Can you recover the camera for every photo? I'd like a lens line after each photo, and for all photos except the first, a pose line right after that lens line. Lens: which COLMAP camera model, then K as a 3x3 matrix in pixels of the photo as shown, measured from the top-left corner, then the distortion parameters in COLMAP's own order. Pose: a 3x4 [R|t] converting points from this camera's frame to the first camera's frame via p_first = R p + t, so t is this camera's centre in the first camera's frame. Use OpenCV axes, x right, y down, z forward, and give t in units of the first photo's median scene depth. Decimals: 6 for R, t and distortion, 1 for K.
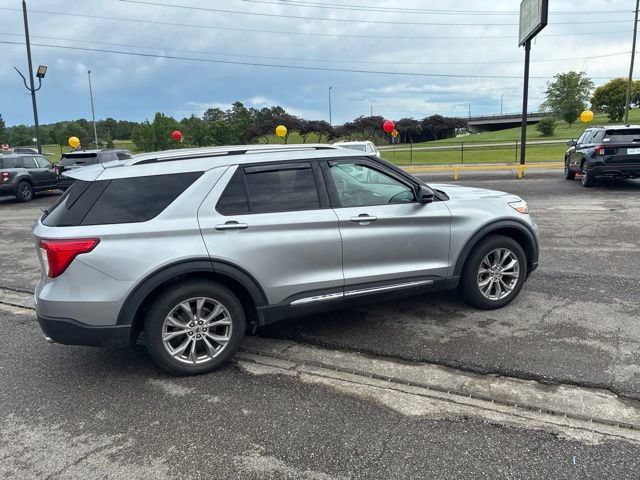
lens RADIAL K [[483.7, 0, 315.0], [0, 483.7, 229.5], [0, 0, 1]] dist [0.046595, -0.059348]
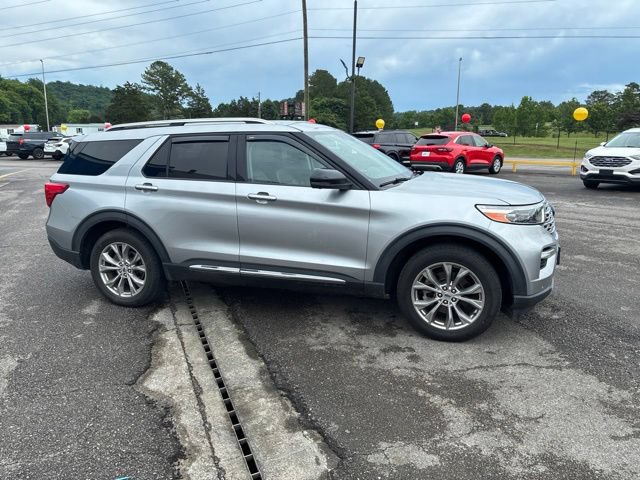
lens RADIAL K [[483.7, 0, 325.1], [0, 483.7, 228.9], [0, 0, 1]] dist [0.046595, -0.059348]
pose [[0.758756, 0.154650, -0.632750, 0.839731], [-0.137024, 0.987566, 0.077059, -0.053009], [0.636800, 0.028233, 0.770512, 0.356733]]
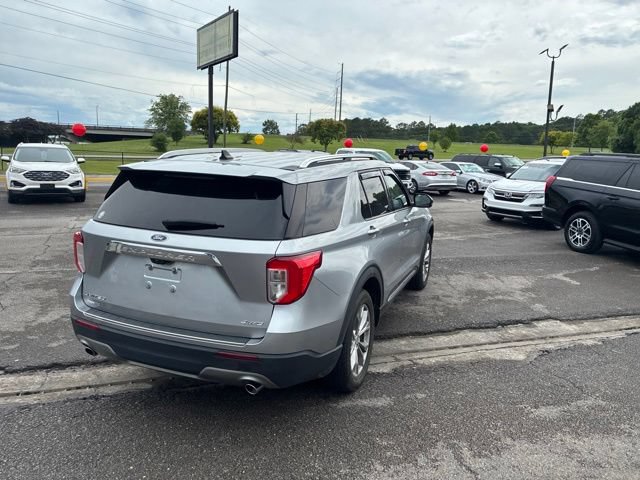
lens RADIAL K [[483.7, 0, 324.7], [0, 483.7, 229.4], [0, 0, 1]] dist [0.046595, -0.059348]
pose [[0.688428, -0.045889, 0.723852, -0.917252], [0.064804, 0.997897, 0.001630, -0.017400], [-0.722404, 0.045786, 0.689953, 0.348189]]
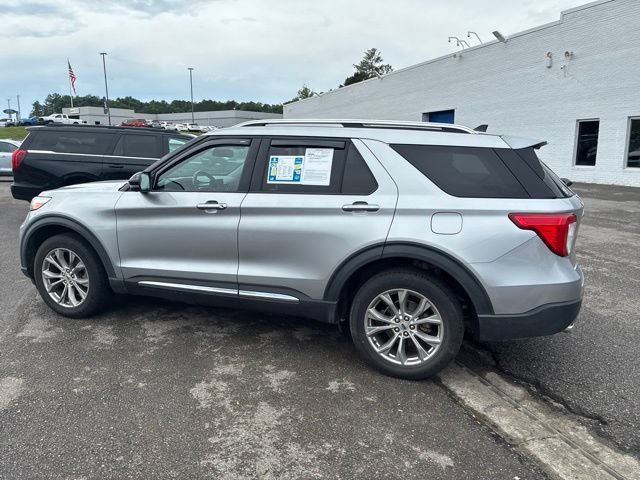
lens RADIAL K [[484.1, 0, 327.2], [0, 484.1, 242.5], [0, 0, 1]] dist [0.046981, -0.060700]
pose [[-0.735936, -0.096811, 0.670094, -0.842865], [0.140227, 0.946469, 0.290745, -0.262972], [-0.662371, 0.307935, -0.682965, 1.953823]]
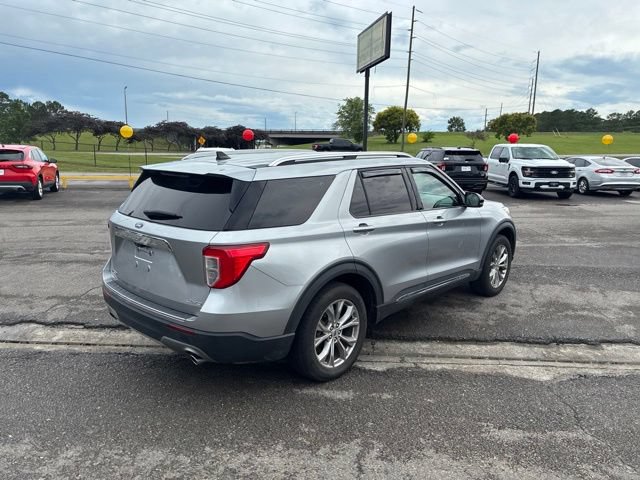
lens RADIAL K [[483.7, 0, 325.6], [0, 483.7, 228.2], [0, 0, 1]] dist [0.046595, -0.059348]
pose [[0.906475, -0.014866, 0.421998, -0.636112], [0.023502, 0.999607, -0.015270, 0.006076], [-0.421605, 0.023760, 0.906468, 0.095081]]
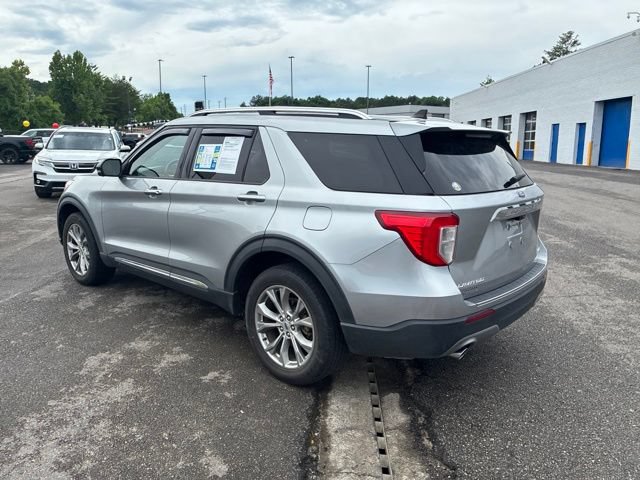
lens RADIAL K [[483.7, 0, 323.3], [0, 483.7, 237.5], [0, 0, 1]] dist [0.046595, -0.059348]
pose [[-0.443628, -0.138840, 0.885391, -1.087921], [0.168520, 0.957382, 0.234566, -0.177021], [-0.880225, 0.253266, -0.401324, 1.573770]]
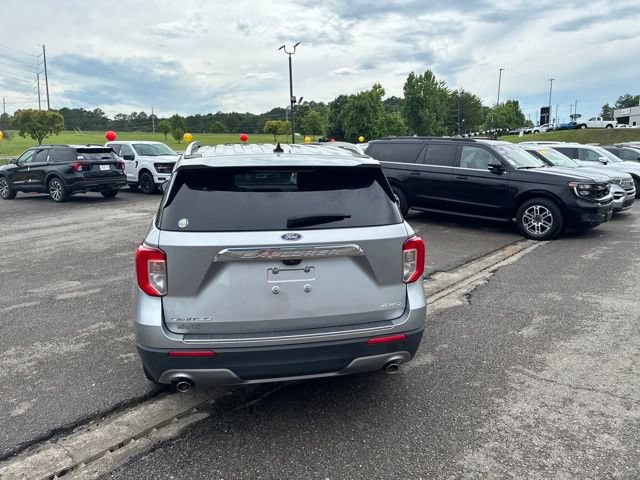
lens RADIAL K [[483.7, 0, 325.6], [0, 483.7, 232.9], [0, 0, 1]] dist [0.046595, -0.059348]
pose [[0.214523, -0.128239, 0.968264, -1.190595], [0.173189, 0.980629, 0.091506, -0.075844], [-0.961242, 0.148063, 0.232577, 0.810710]]
